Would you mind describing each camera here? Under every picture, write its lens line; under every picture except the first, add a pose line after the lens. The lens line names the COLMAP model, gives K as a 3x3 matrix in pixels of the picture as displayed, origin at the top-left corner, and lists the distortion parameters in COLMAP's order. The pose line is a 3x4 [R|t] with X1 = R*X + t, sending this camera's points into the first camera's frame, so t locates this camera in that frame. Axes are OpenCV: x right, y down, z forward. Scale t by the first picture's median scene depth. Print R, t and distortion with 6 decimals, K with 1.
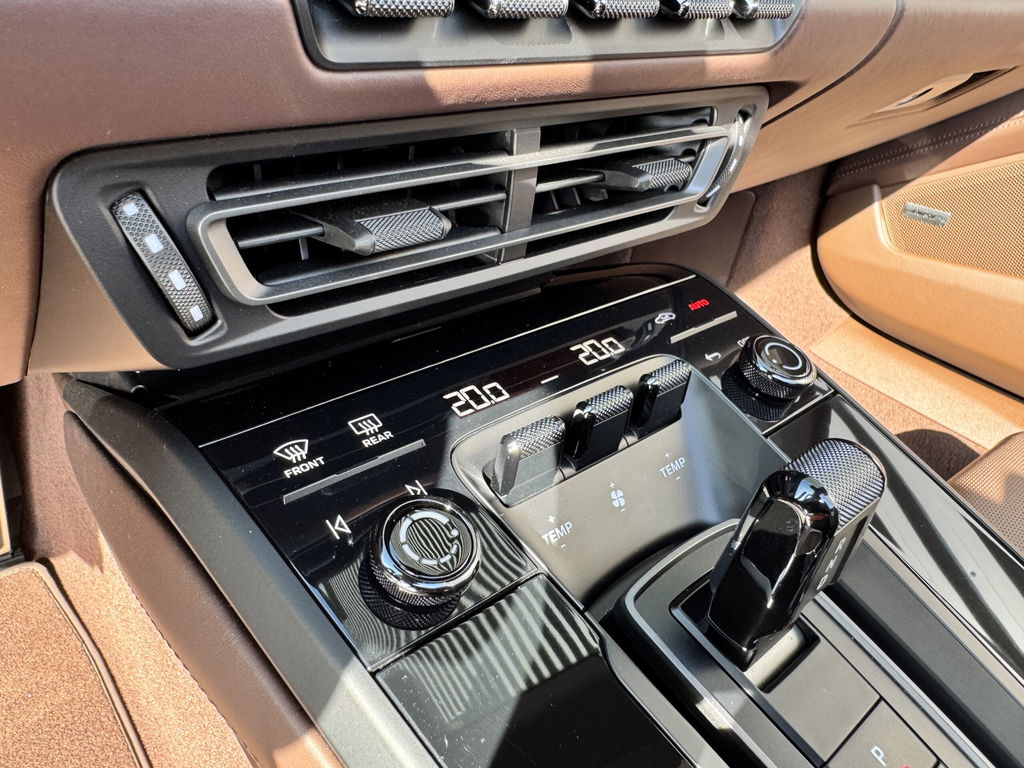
lens RADIAL K [[751.8, 0, 512.0], [0, 751.8, 384.0], [0, 0, 1]] dist [-0.002068, -0.000413]
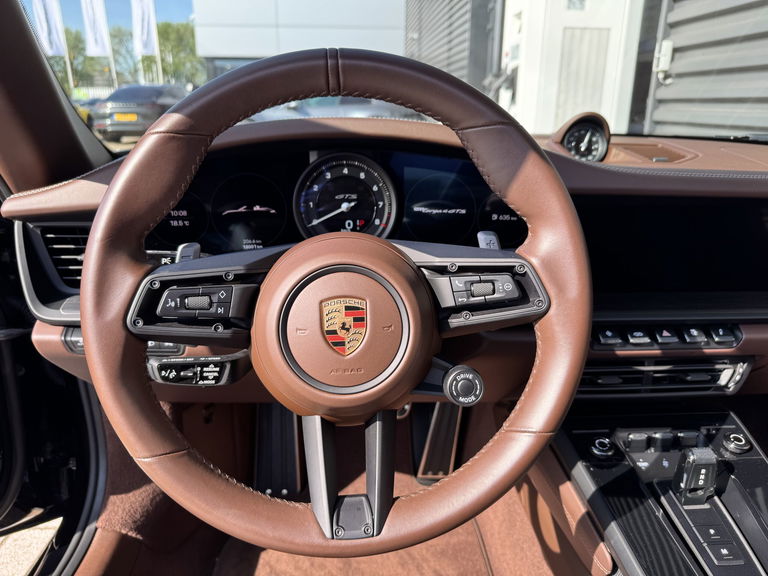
lens RADIAL K [[551.6, 0, 384.0], [0, 551.6, 288.0], [0, 0, 1]] dist [-0.001024, -0.005872]
pose [[0.789191, 0.074970, -0.609554, 0.588019], [-0.266898, 0.935763, -0.230463, 0.310651], [0.553121, 0.344568, 0.758505, -1.892758]]
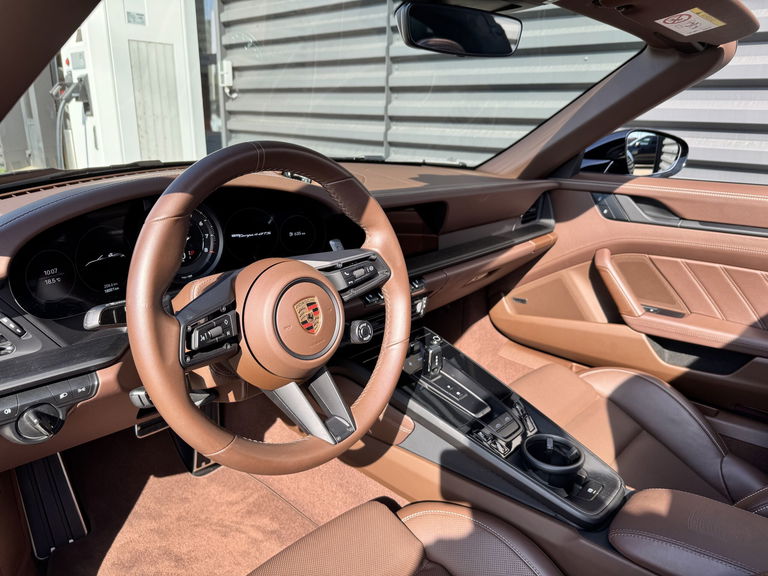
lens RADIAL K [[551.6, 0, 384.0], [0, 551.6, 288.0], [0, 0, 1]] dist [-0.001024, -0.005872]
pose [[0.987356, -0.134901, 0.083251, -0.373246], [0.152737, 0.950148, -0.271826, 0.710243], [-0.042431, 0.281105, 0.958739, -3.234957]]
